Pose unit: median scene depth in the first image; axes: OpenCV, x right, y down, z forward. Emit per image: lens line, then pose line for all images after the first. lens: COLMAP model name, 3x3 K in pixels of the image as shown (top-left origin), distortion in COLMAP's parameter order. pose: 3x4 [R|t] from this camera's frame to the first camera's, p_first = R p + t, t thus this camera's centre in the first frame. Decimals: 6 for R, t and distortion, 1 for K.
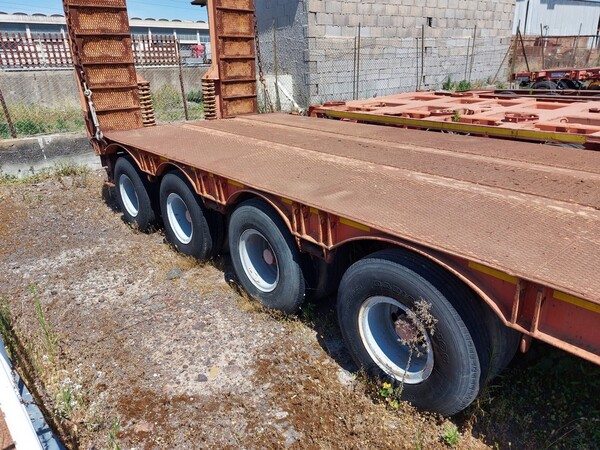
lens RADIAL K [[438.8, 0, 300.0], [0, 438.8, 225.0], [0, 0, 1]] dist [0.068474, -0.080954]
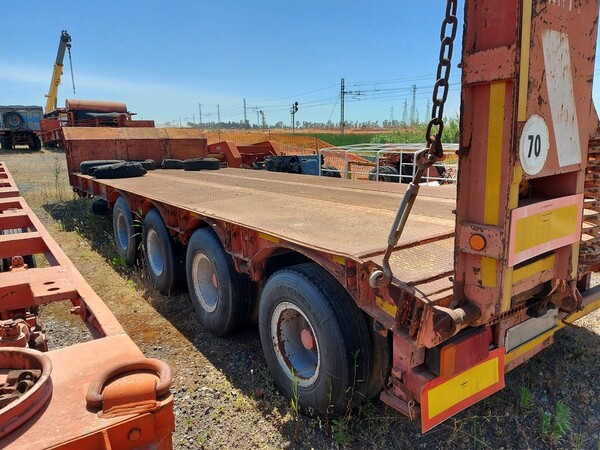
lens RADIAL K [[438.8, 0, 300.0], [0, 438.8, 225.0], [0, 0, 1]] dist [0.068474, -0.080954]
pose [[0.994593, 0.045114, -0.093535, -0.020381], [-0.059111, 0.986497, -0.152739, -0.009123], [0.085381, 0.157442, 0.983830, 0.183622]]
